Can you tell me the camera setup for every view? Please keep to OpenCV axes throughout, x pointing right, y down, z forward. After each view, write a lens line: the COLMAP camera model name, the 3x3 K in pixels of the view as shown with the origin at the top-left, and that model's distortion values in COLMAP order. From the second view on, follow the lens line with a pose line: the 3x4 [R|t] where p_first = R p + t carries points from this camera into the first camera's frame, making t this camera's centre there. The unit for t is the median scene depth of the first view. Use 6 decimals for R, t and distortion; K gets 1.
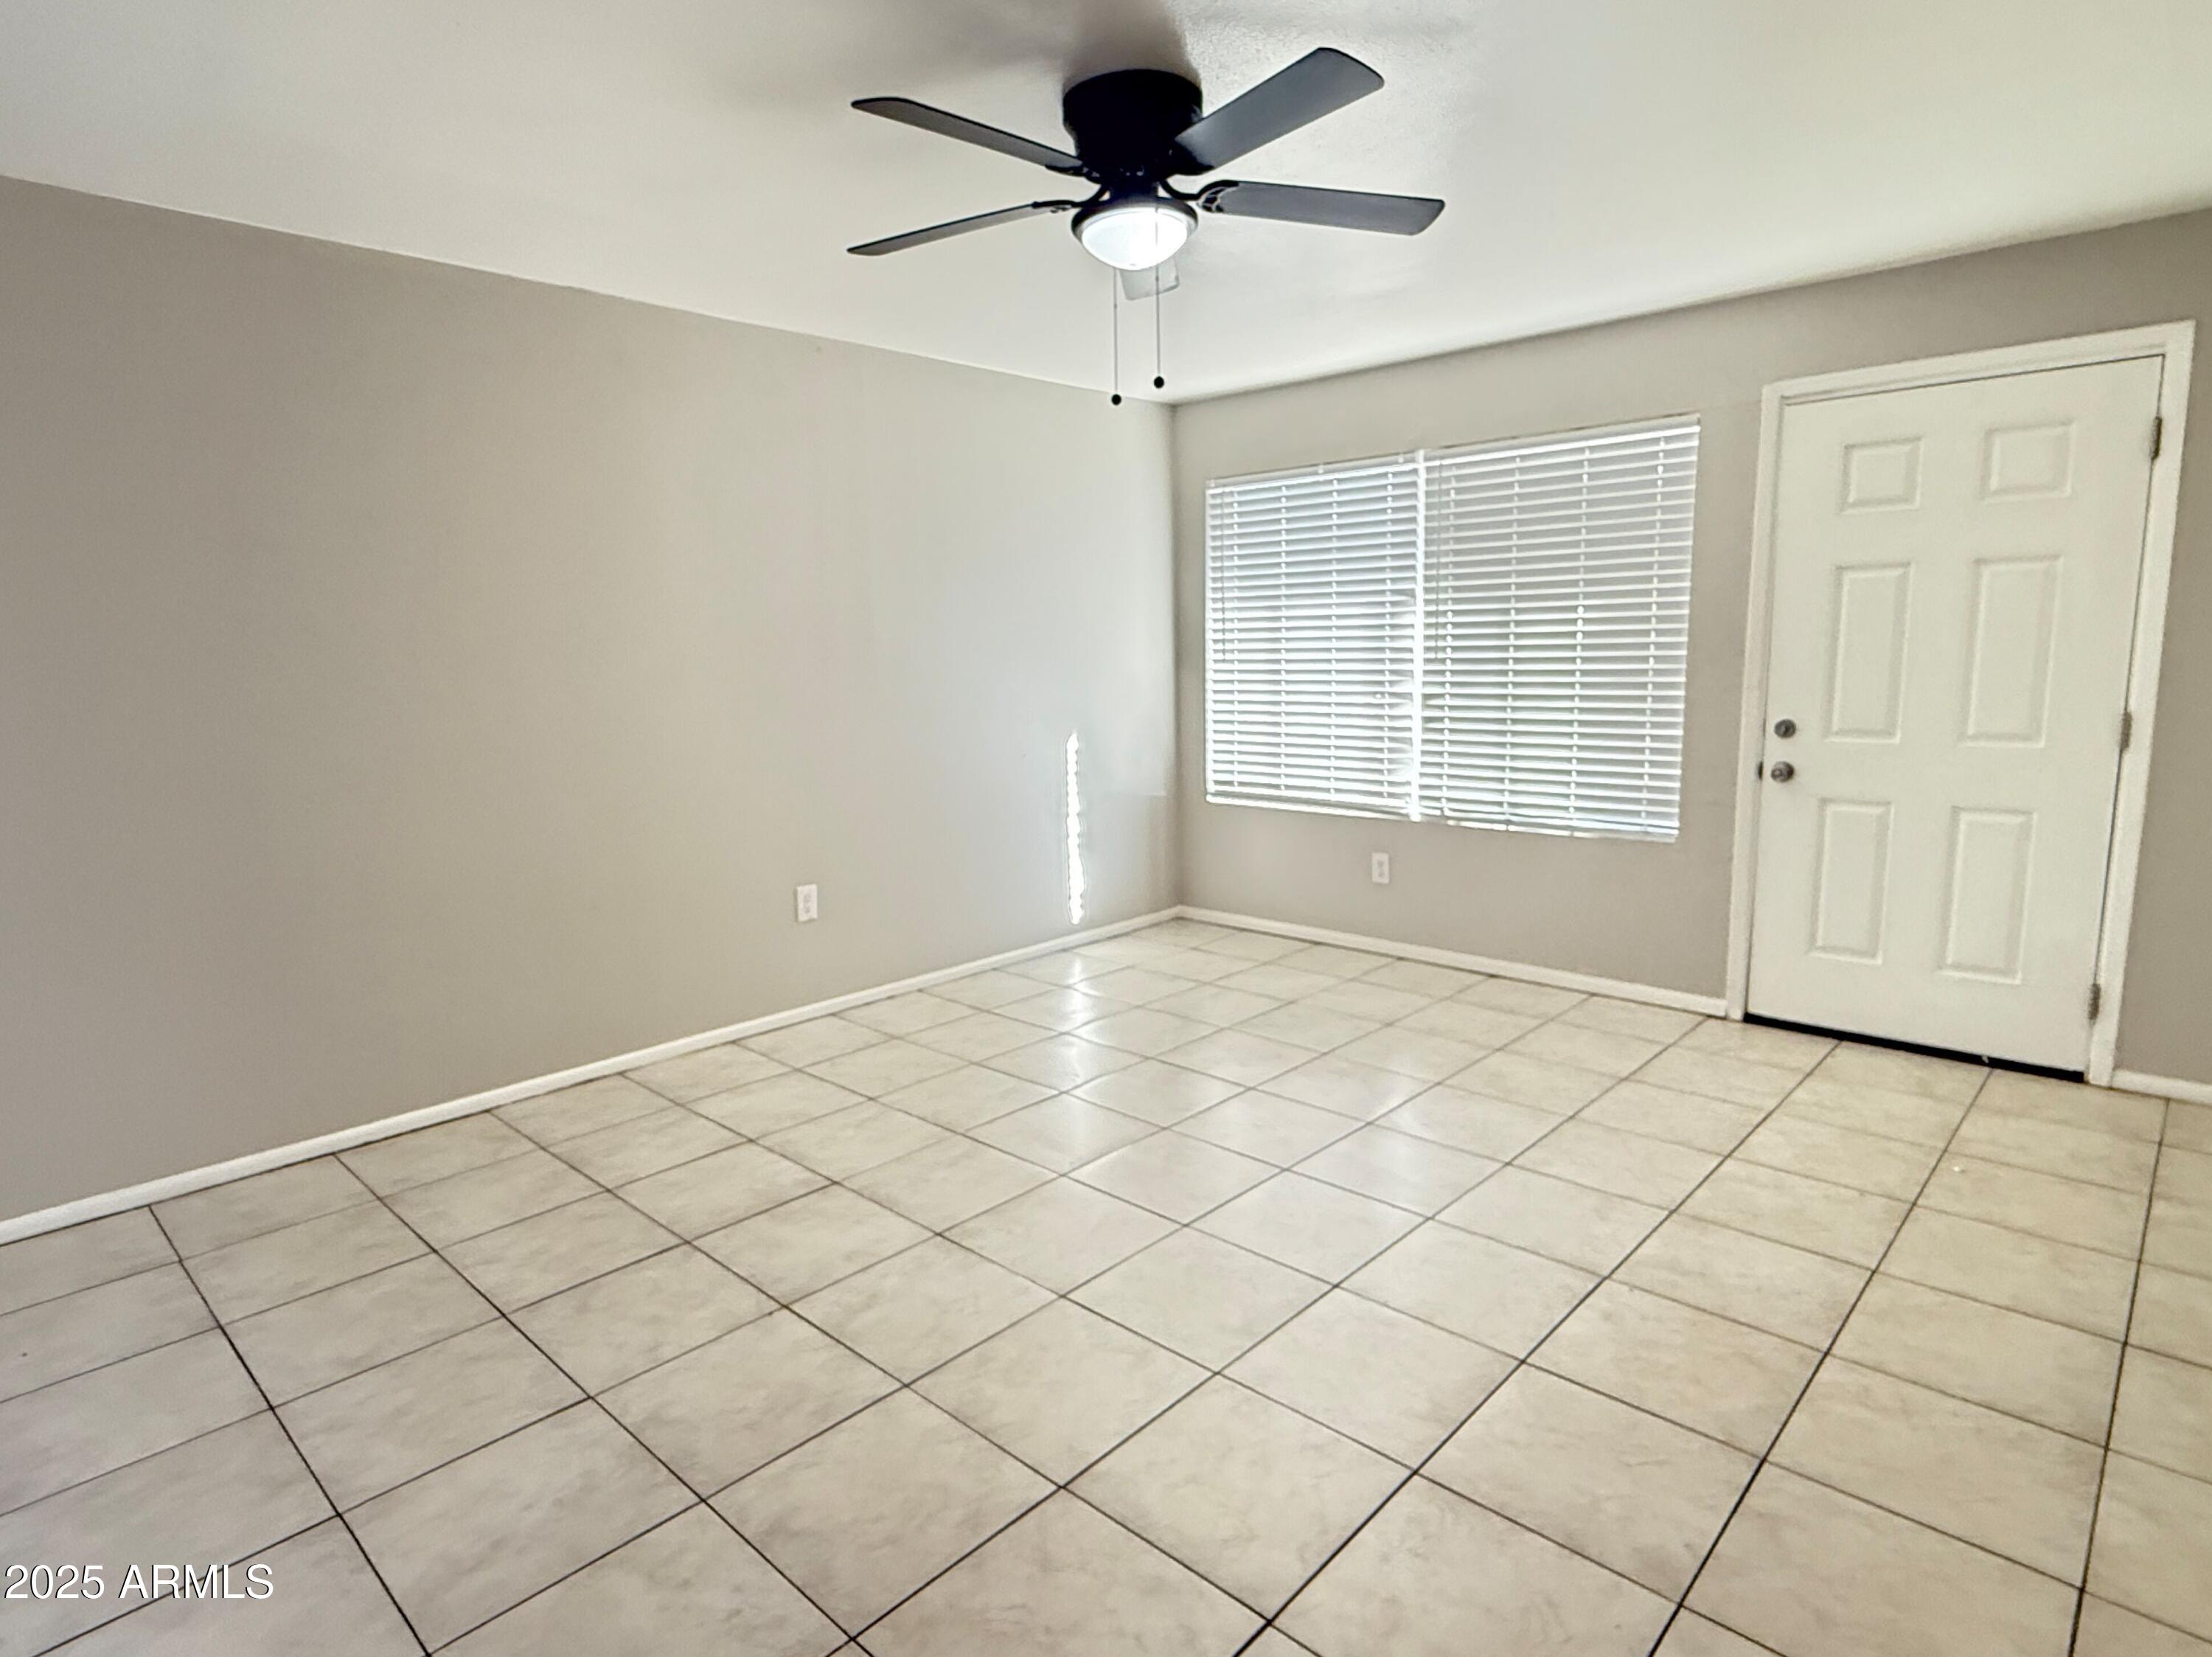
lens RADIAL K [[1186.2, 0, 1108.7], [0, 1186.2, 829.7], [0, 0, 1]] dist [0.000814, -0.002097]
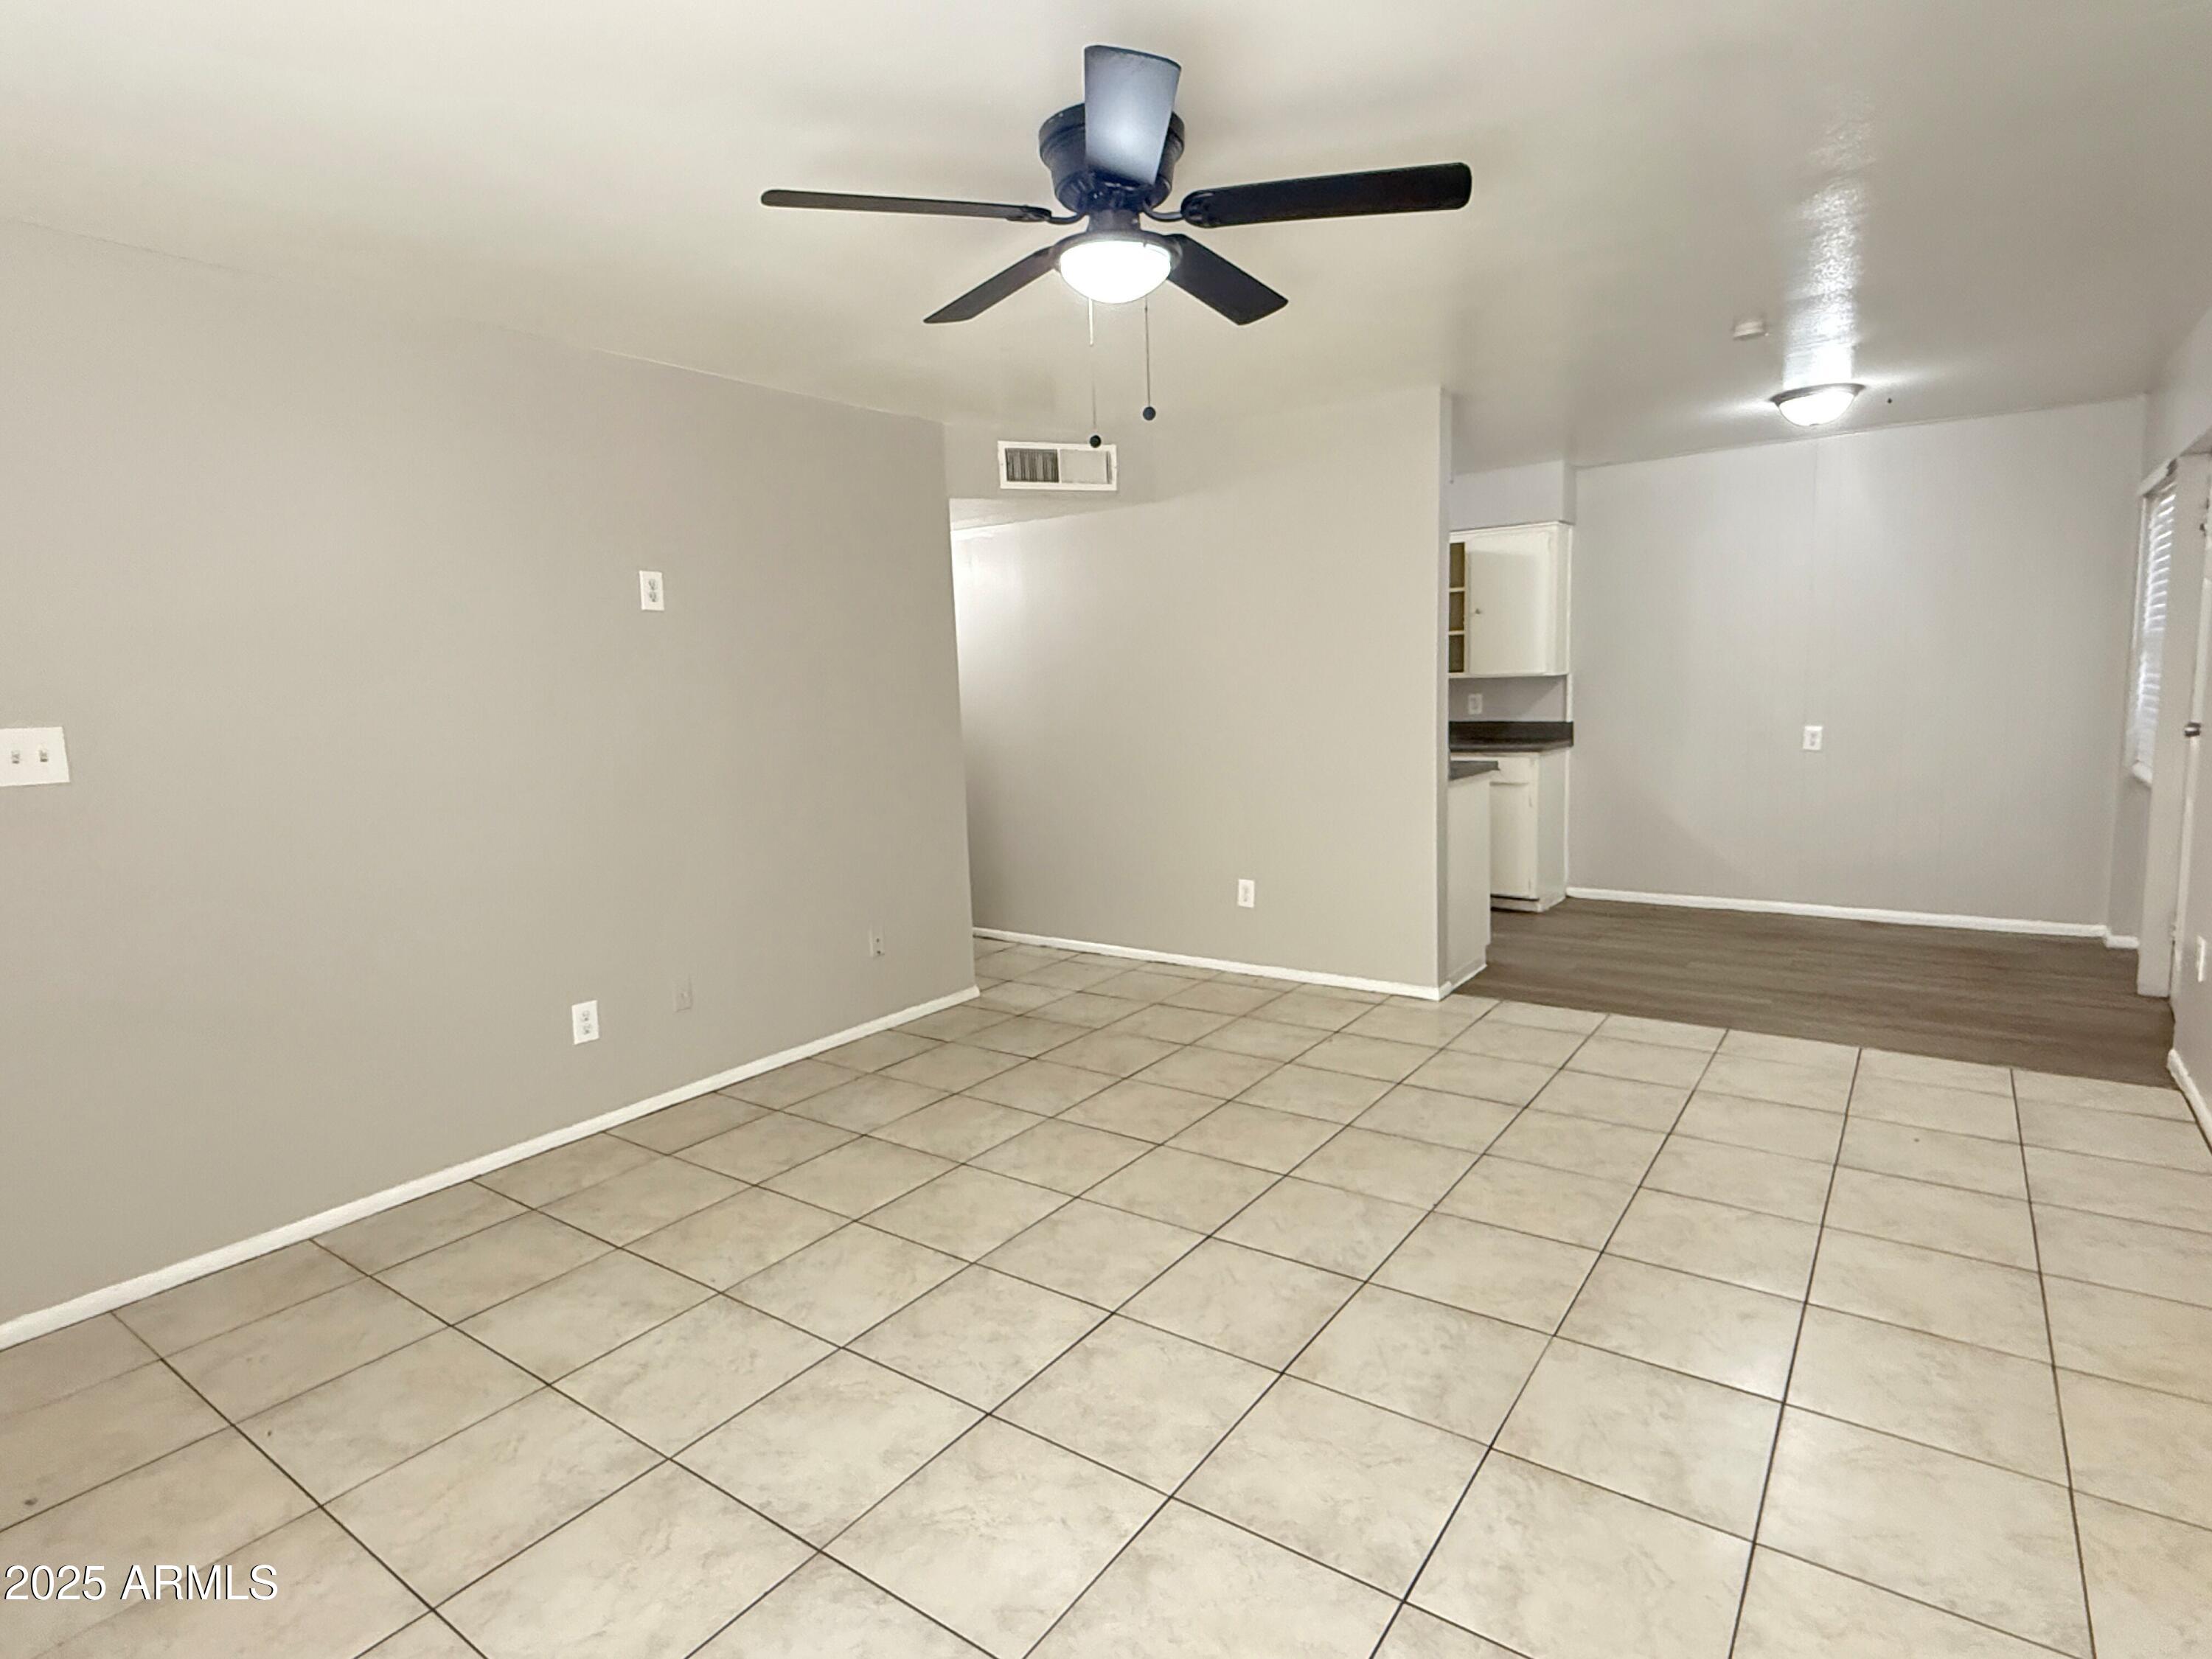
lens RADIAL K [[1186.1, 0, 1109.0], [0, 1186.1, 826.2], [0, 0, 1]] dist [0.000814, -0.002097]
pose [[-0.990132, 0.071681, -0.120419, 0.091990], [0.035264, 0.959073, 0.280953, -0.176595], [0.135630, 0.273934, -0.952137, 1.071624]]
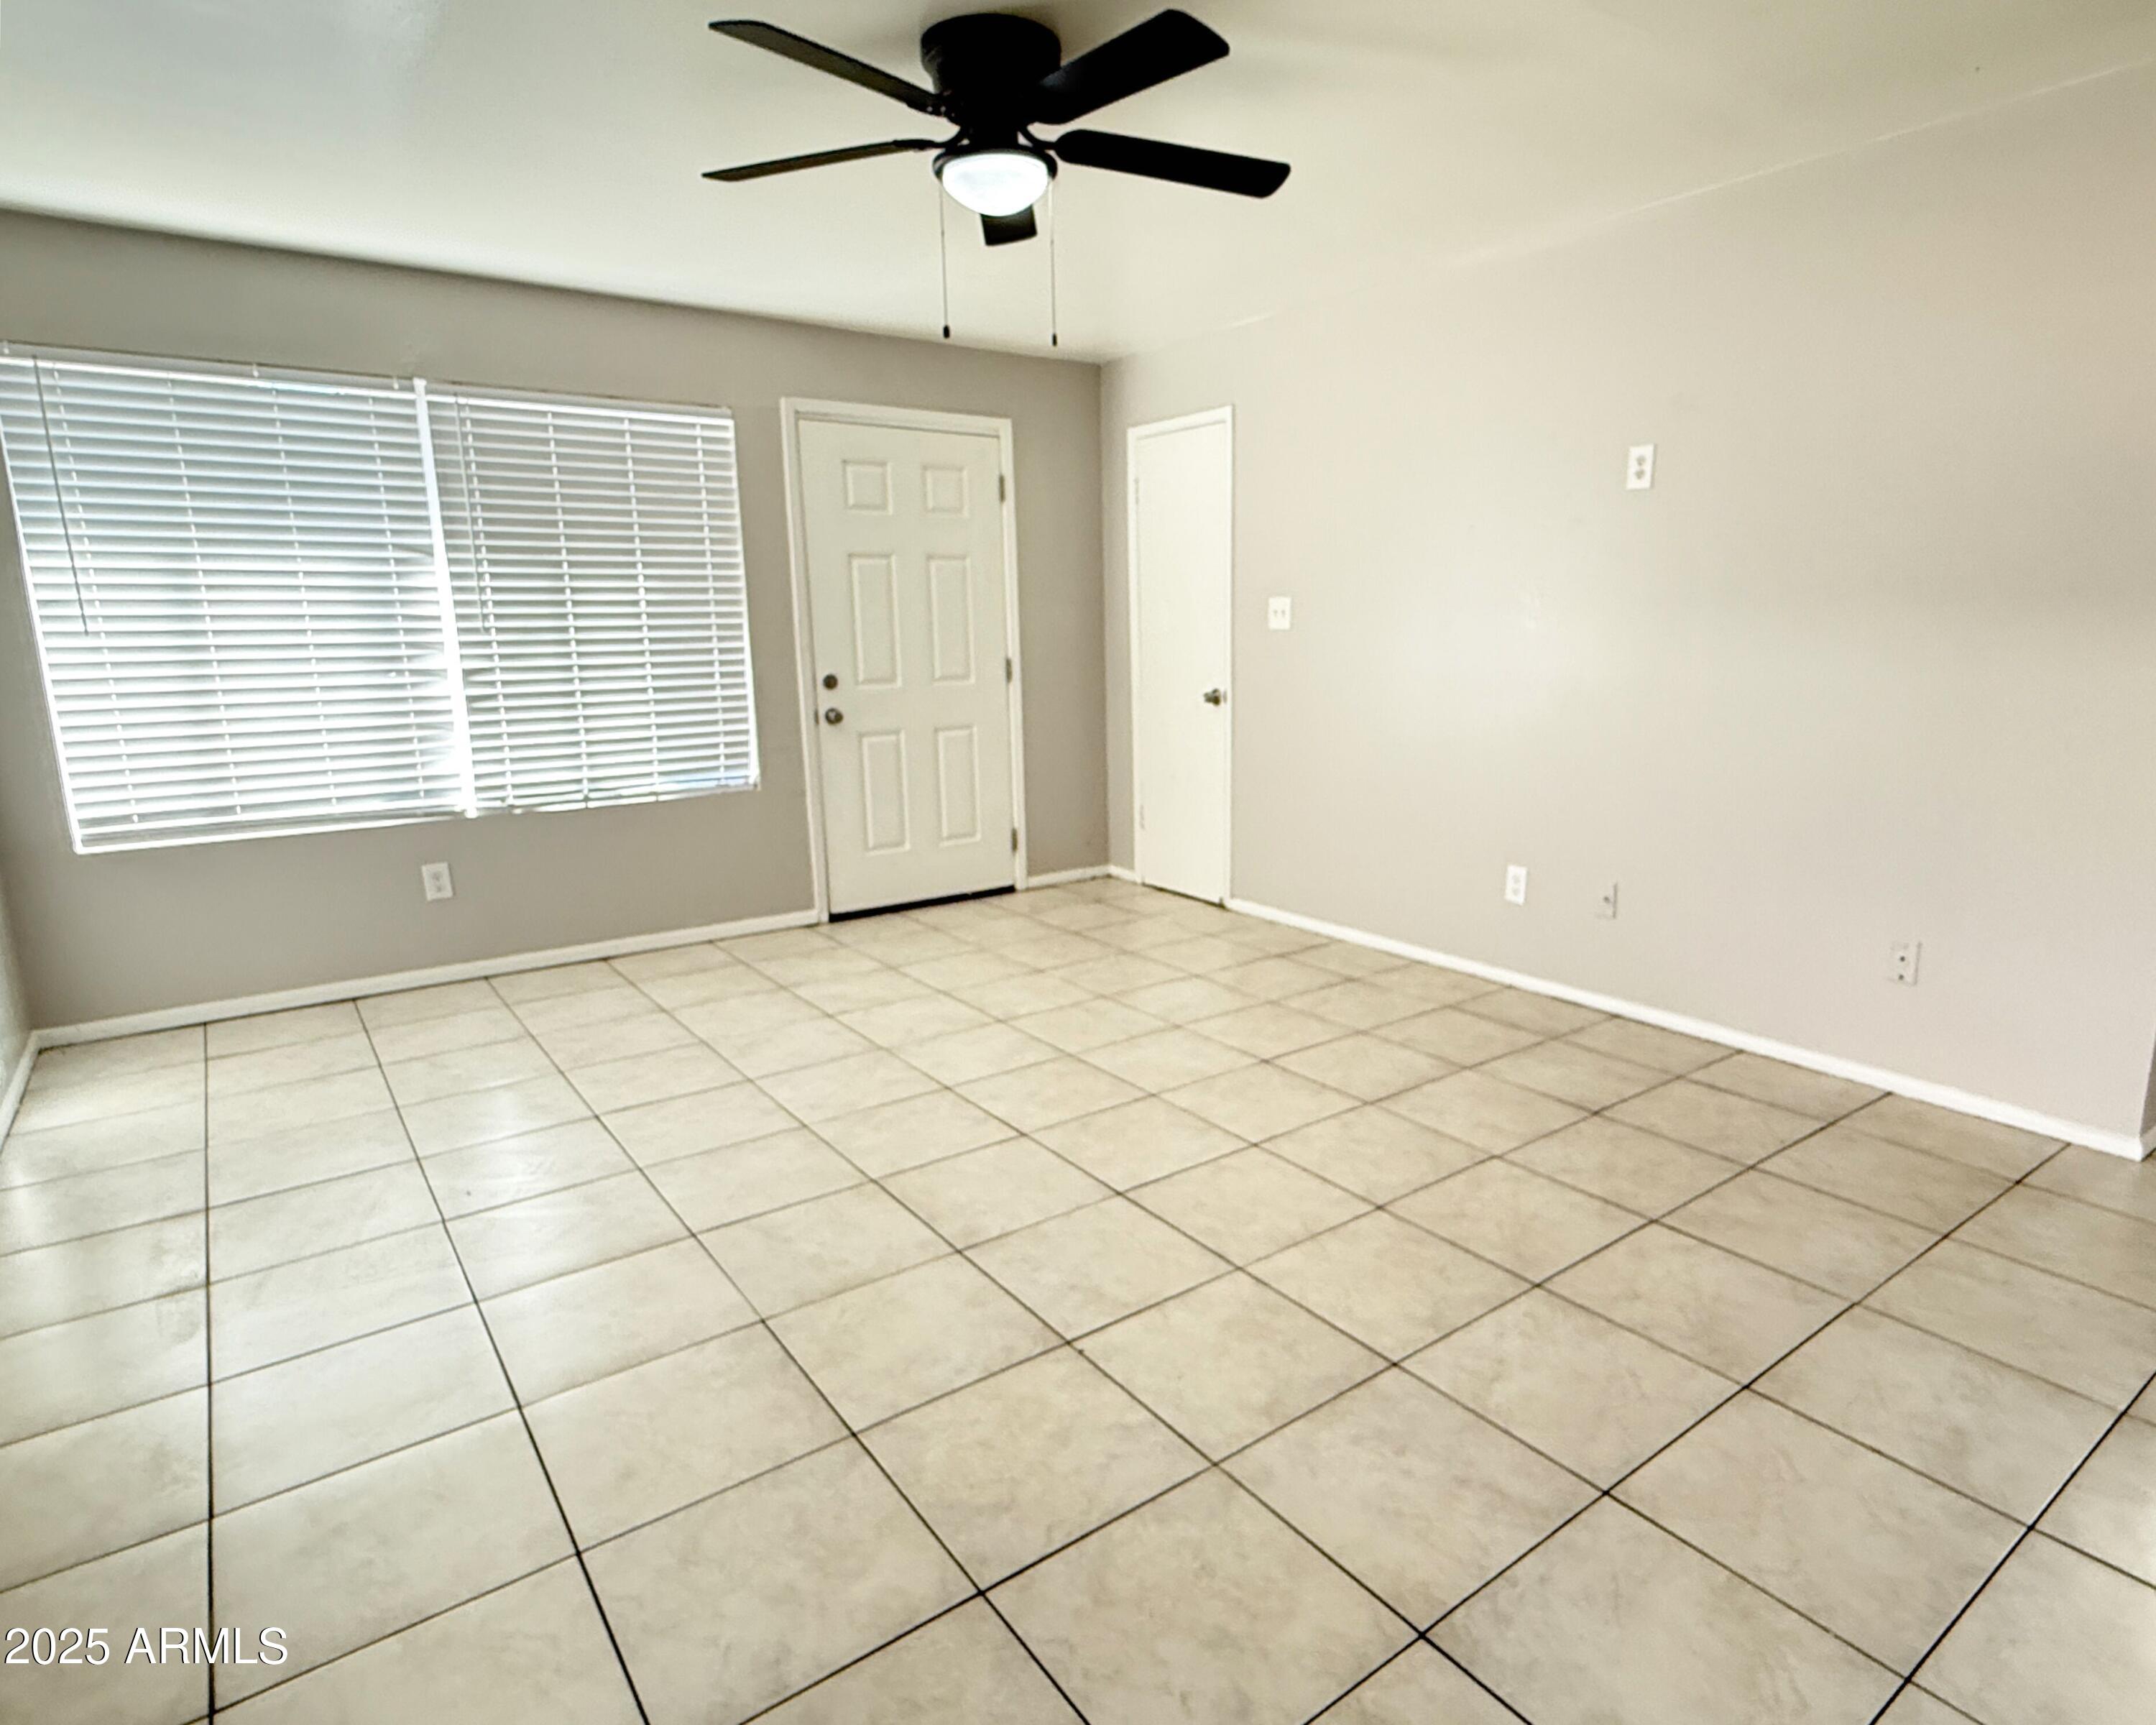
lens RADIAL K [[1210.8, 0, 1130.2], [0, 1210.8, 864.6], [0, 0, 1]] dist [0.002085, 0.000273]
pose [[0.186512, -0.178659, 0.966072, -0.562636], [0.158672, 0.975895, 0.149842, -0.033129], [-0.969555, 0.125341, 0.210364, 0.389043]]
